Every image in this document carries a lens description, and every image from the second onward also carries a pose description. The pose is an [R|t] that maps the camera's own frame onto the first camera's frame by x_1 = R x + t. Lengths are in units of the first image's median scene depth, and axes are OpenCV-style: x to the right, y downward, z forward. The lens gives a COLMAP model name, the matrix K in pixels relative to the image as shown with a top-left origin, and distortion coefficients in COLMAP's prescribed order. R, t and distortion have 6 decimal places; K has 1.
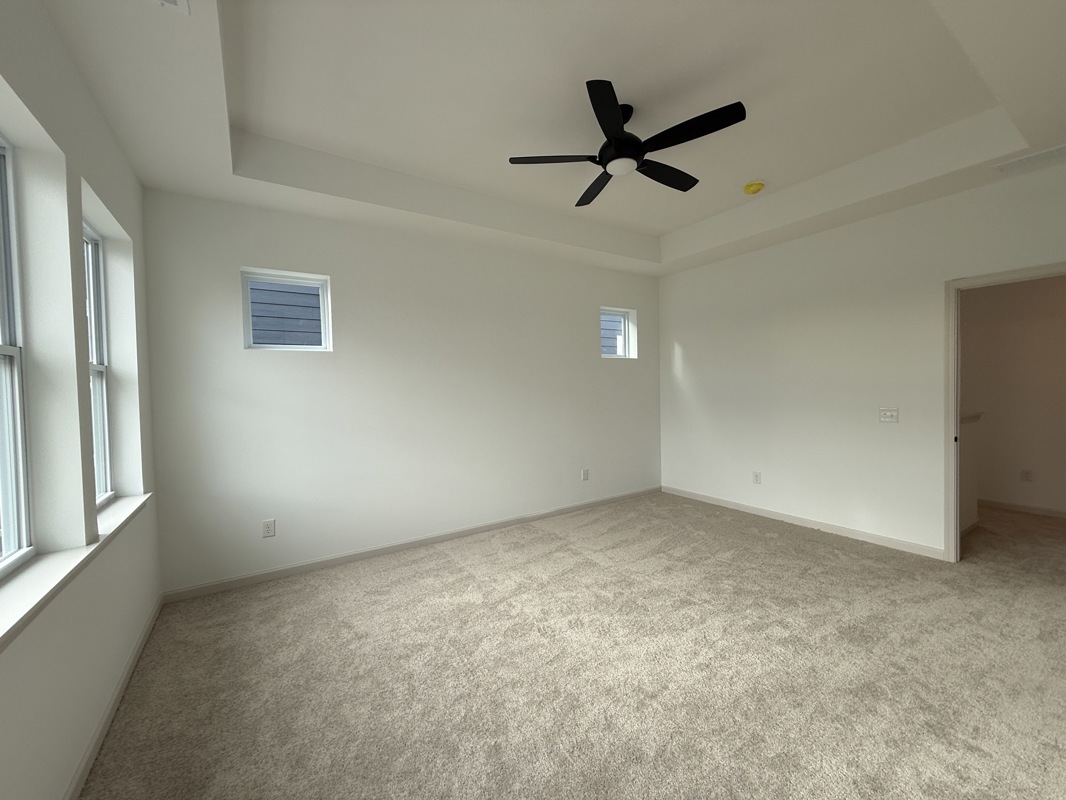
lens RADIAL K [[423.5, 0, 529.8], [0, 423.5, 398.4], [0, 0, 1]] dist [0.000019, 0.000201]
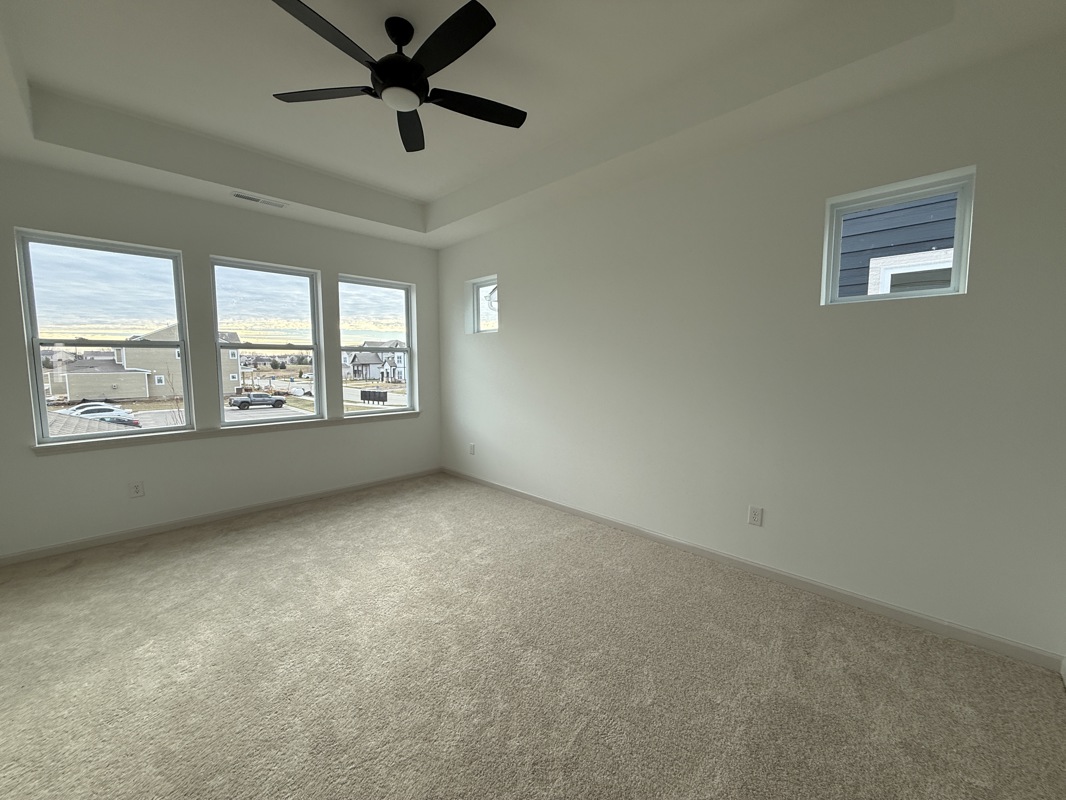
lens RADIAL K [[422.8, 0, 530.0], [0, 422.8, 398.8], [0, 0, 1]] dist [-0.002567, -0.000371]
pose [[0.215912, 0.122730, -0.968669, 0.920646], [-0.013327, 0.992347, 0.122760, -0.069500], [0.976322, -0.013596, 0.215895, 0.871821]]
